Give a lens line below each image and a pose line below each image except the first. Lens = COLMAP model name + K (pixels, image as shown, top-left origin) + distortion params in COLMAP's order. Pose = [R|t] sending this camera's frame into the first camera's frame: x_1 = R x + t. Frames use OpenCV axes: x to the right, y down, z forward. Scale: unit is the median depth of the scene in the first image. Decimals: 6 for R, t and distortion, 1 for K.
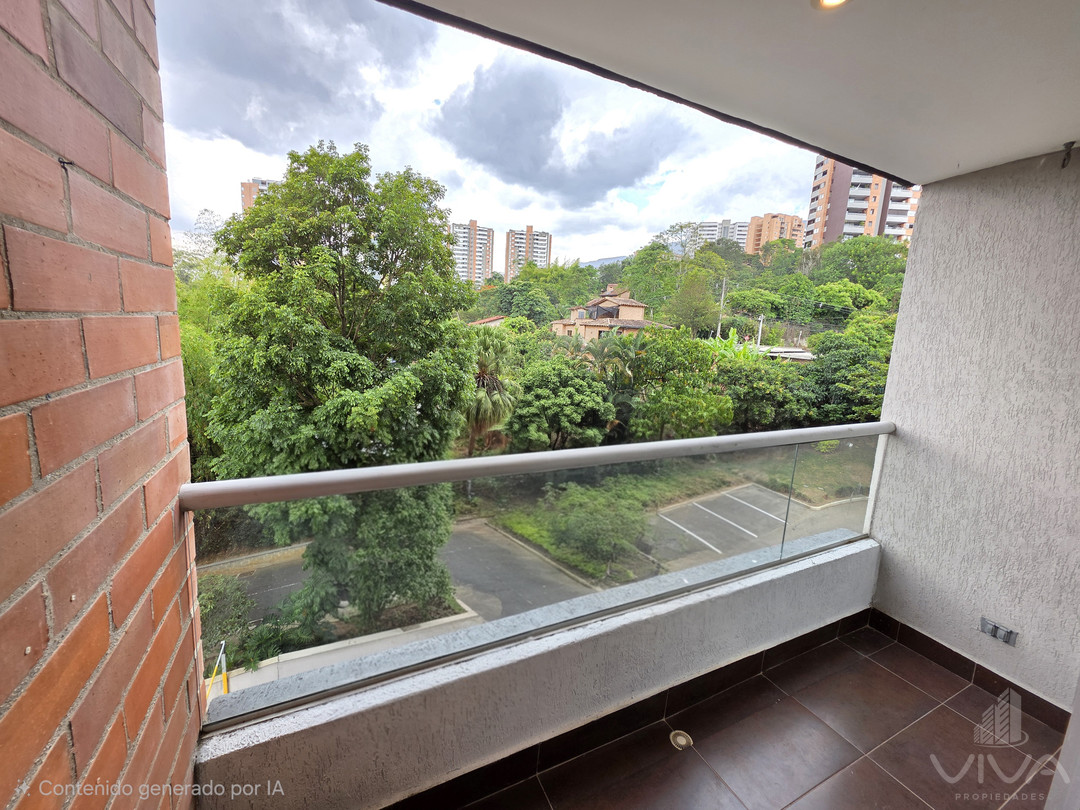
lens RADIAL K [[430.3, 0, 534.4], [0, 430.3, 398.1], [0, 0, 1]] dist [0.004114, -0.001420]
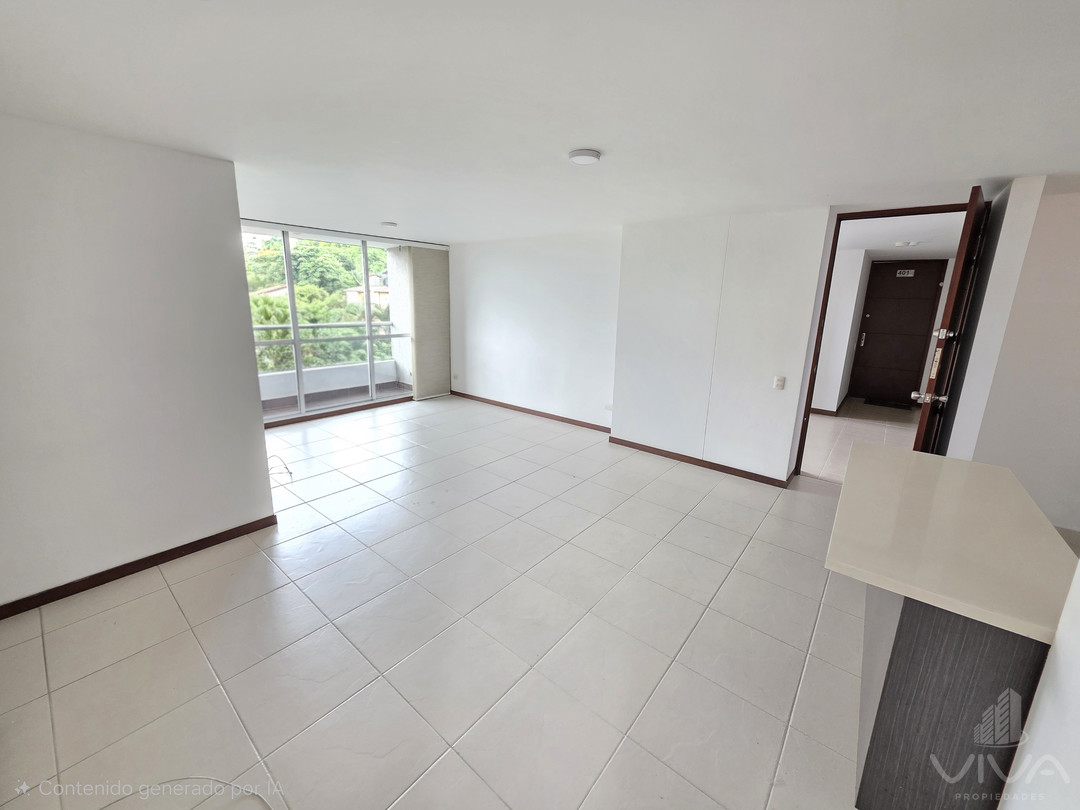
lens RADIAL K [[430.3, 0, 536.5], [0, 430.3, 396.7], [0, 0, 1]] dist [0.004114, -0.001420]
pose [[0.909731, -0.122318, 0.396770, 0.039051], [0.092899, 0.991358, 0.092618, 0.035647], [-0.404671, -0.047398, 0.913233, -0.206762]]
